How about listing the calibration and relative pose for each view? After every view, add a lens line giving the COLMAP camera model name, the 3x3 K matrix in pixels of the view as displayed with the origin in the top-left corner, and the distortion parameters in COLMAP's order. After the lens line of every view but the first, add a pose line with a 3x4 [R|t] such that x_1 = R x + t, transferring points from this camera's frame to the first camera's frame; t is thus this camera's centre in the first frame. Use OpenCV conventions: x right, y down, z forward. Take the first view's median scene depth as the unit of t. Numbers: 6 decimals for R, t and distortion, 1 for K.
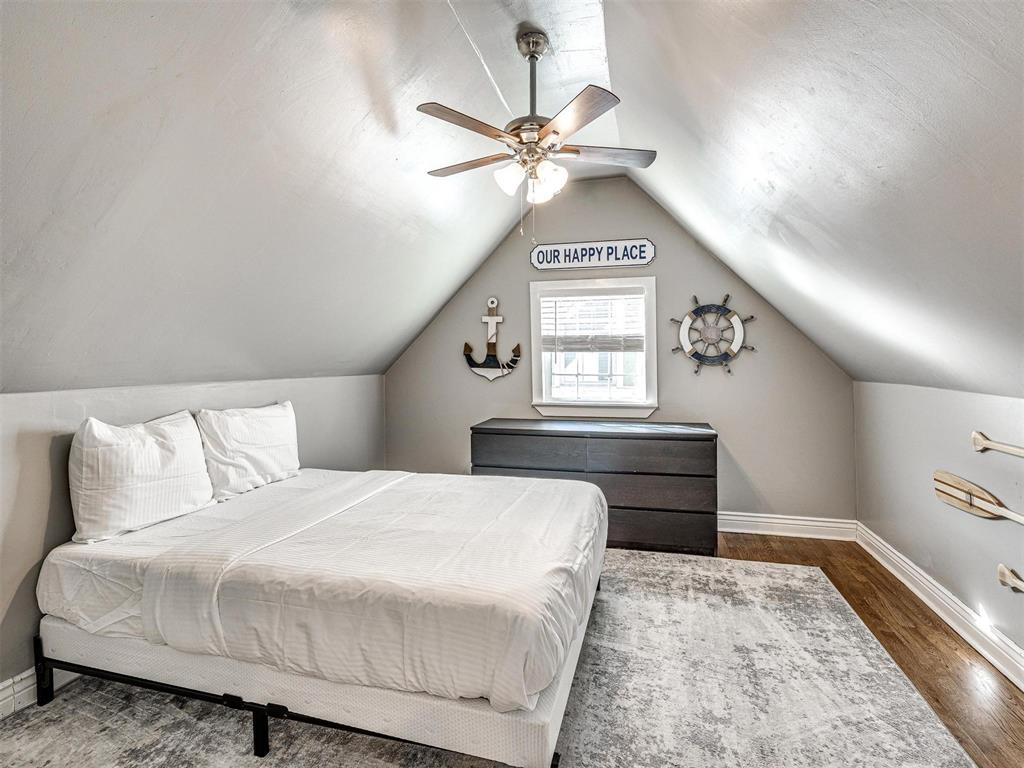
lens RADIAL K [[477.9, 0, 513.0], [0, 477.9, 367.0], [0, 0, 1]] dist [0.001211, -0.000083]
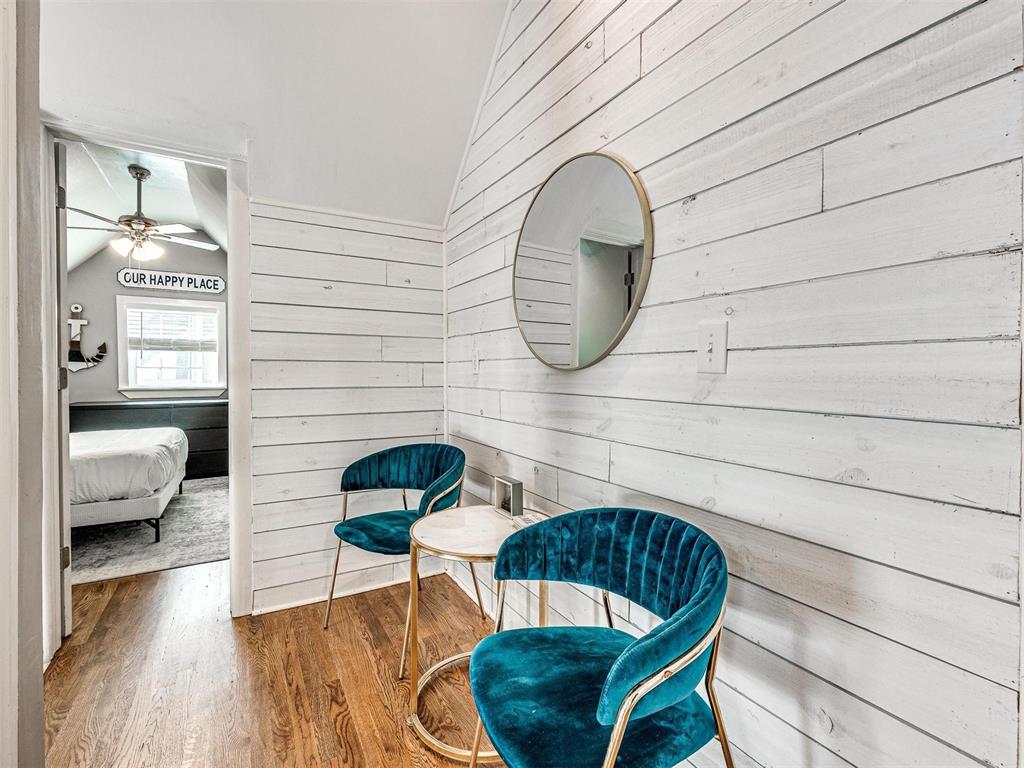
lens RADIAL K [[477.9, 0, 513.0], [0, 477.9, 367.0], [0, 0, 1]] dist [0.001211, -0.000083]
pose [[0.699063, 0.008749, 0.715006, -0.139921], [0.005485, 0.999830, -0.017597, 0.044915], [-0.715039, 0.016223, 0.698897, -0.675310]]
